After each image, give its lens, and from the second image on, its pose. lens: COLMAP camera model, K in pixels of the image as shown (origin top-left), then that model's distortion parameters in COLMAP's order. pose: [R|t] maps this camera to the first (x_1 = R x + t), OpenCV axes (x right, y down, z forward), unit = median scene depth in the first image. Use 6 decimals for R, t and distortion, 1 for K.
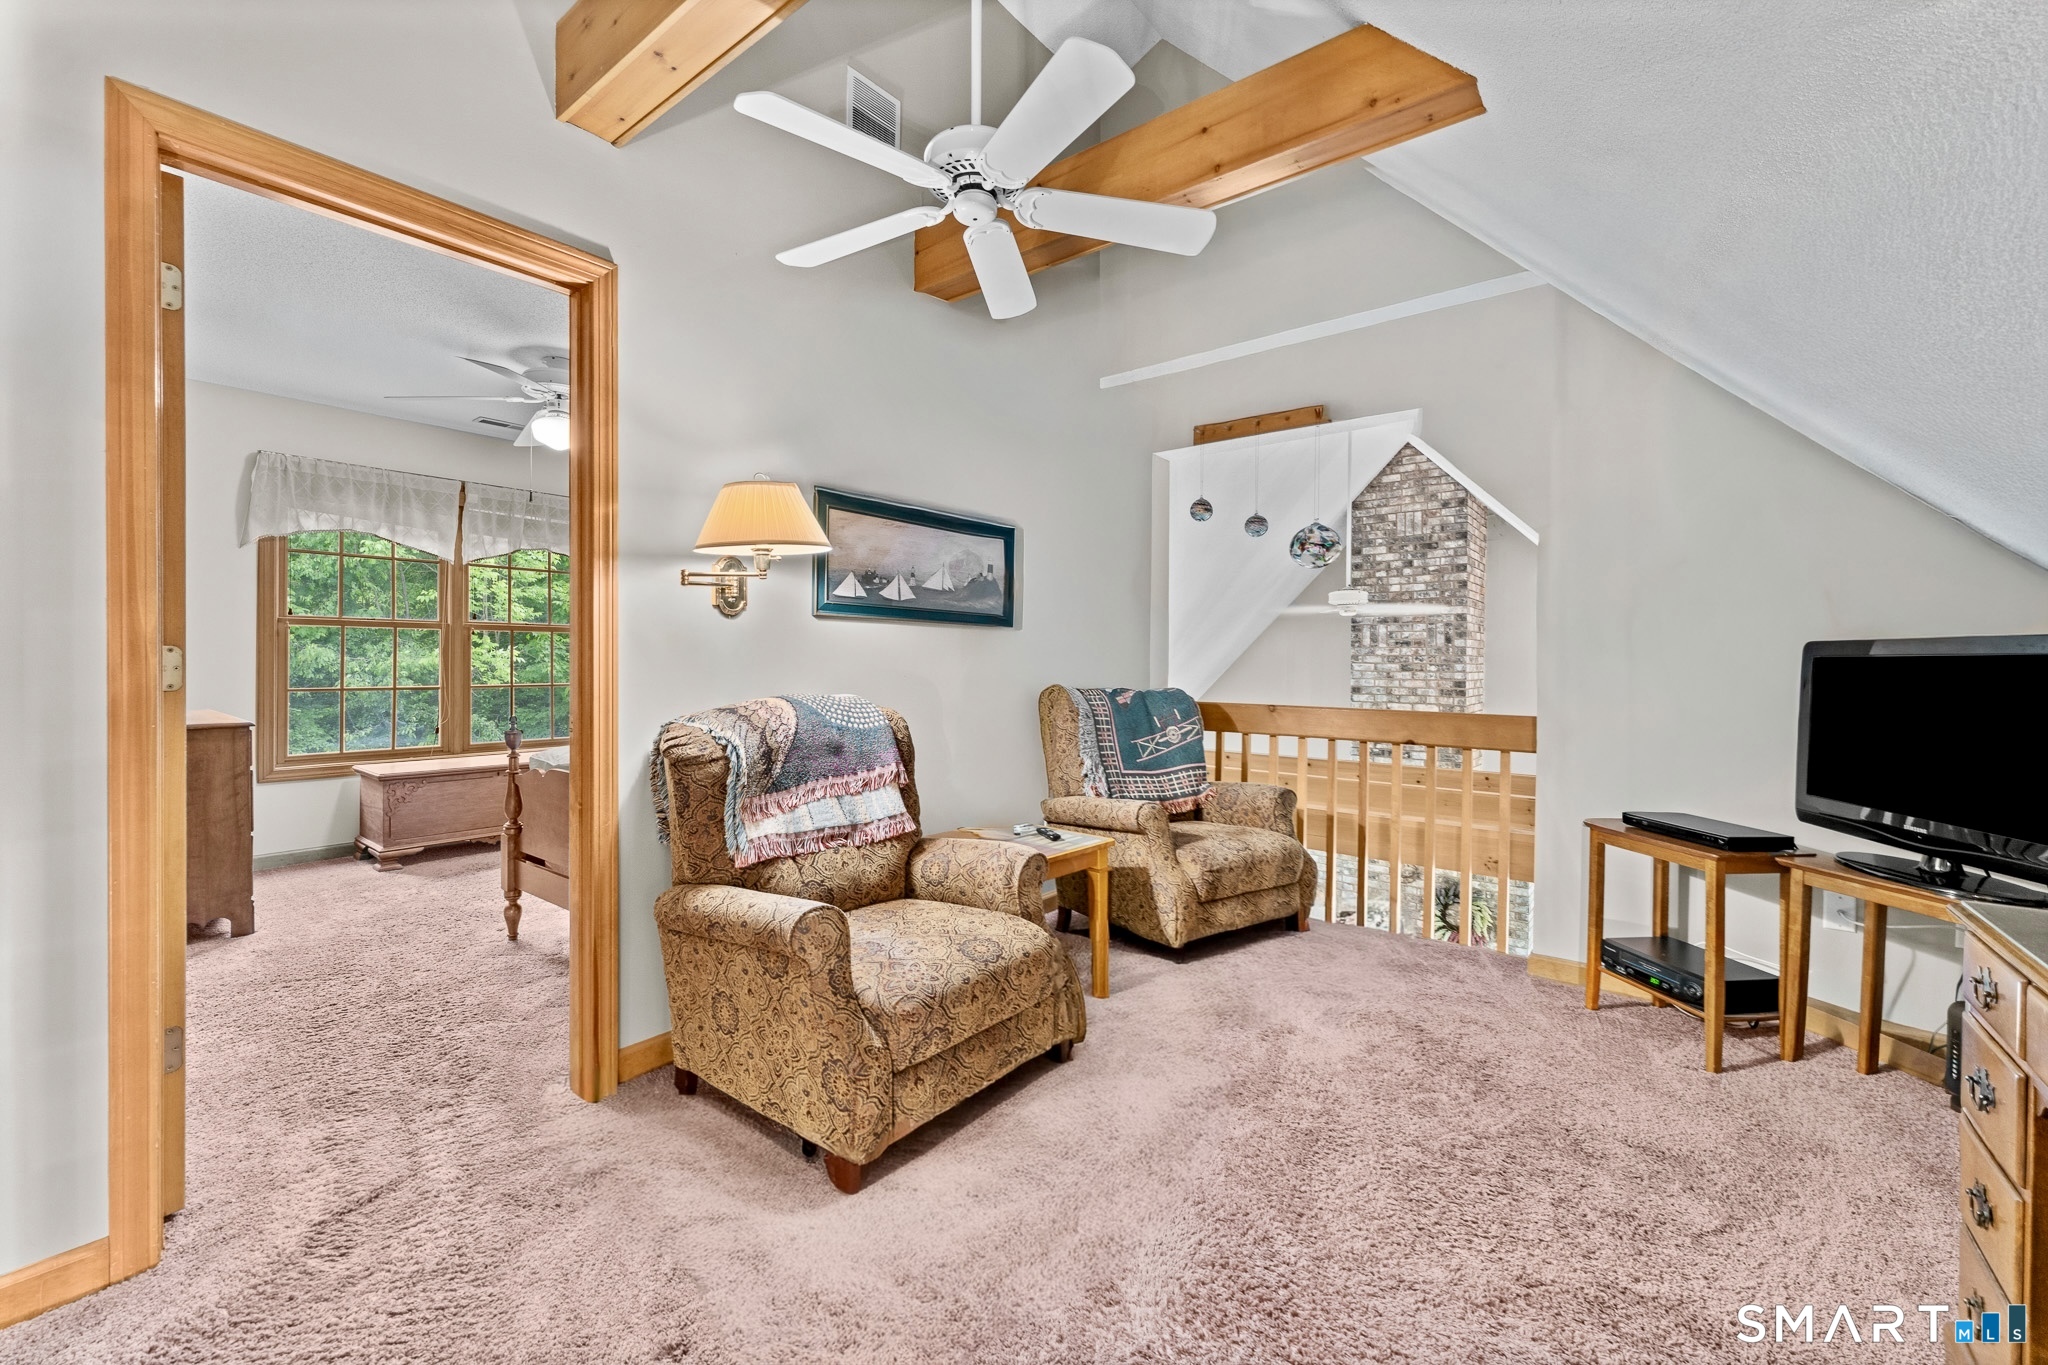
lens RADIAL K [[835.6, 0, 1010.8], [0, 835.6, 672.7], [0, 0, 1]] dist [0.007324, -0.000044]
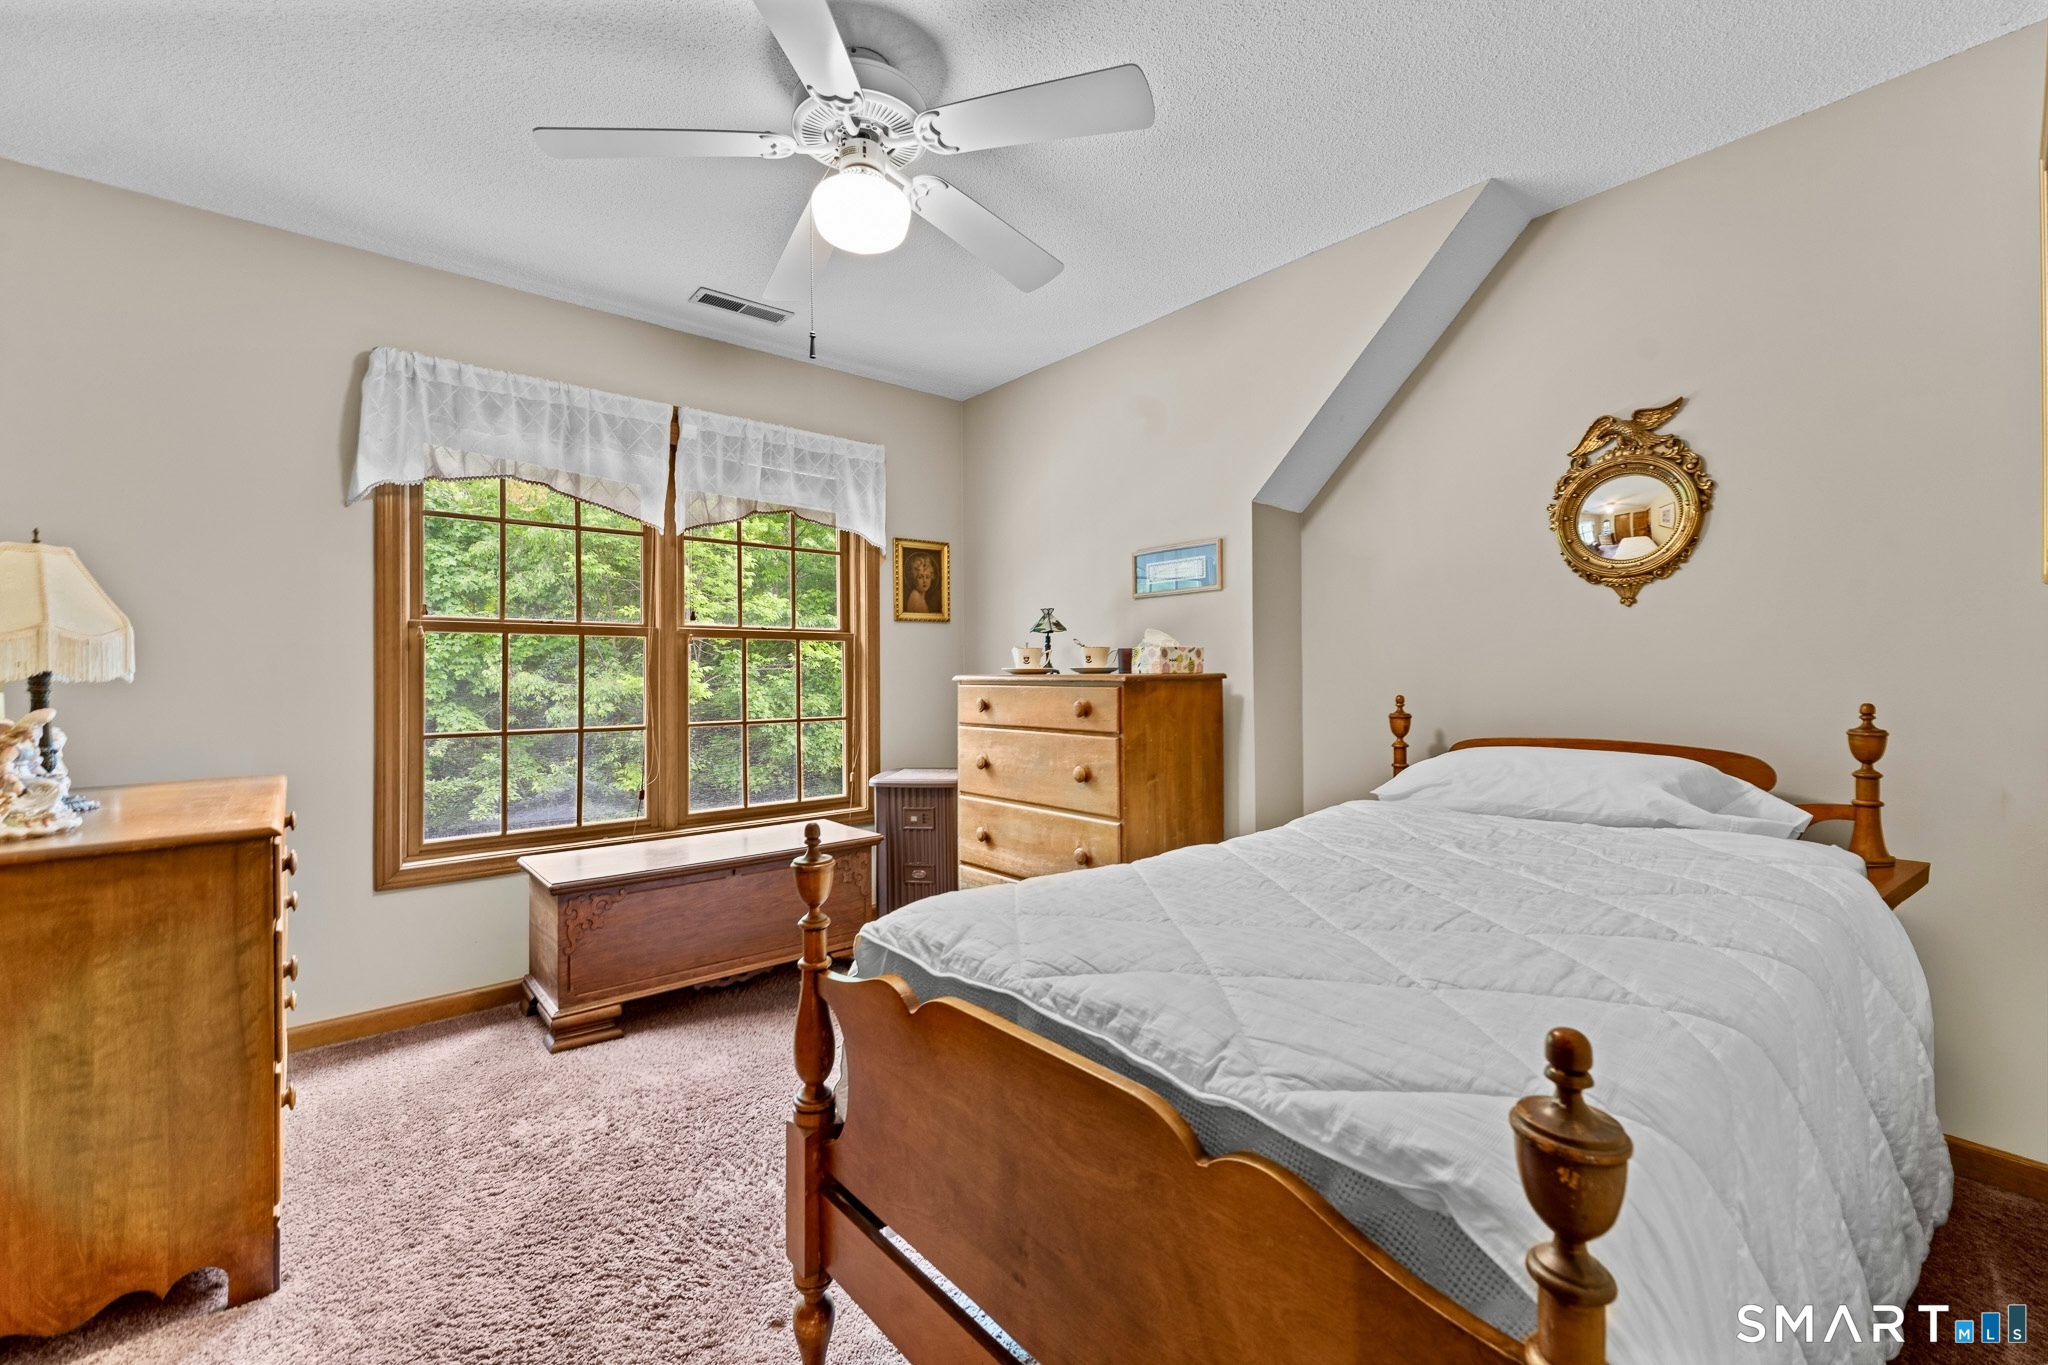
lens RADIAL K [[835.6, 0, 1033.8], [0, 835.6, 679.9], [0, 0, 1]] dist [0.007324, -0.000044]
pose [[0.986531, -0.013831, -0.162986, -0.320874], [0.012299, 0.999870, -0.010406, -0.009466], [0.163109, 0.008261, 0.986573, 0.472506]]
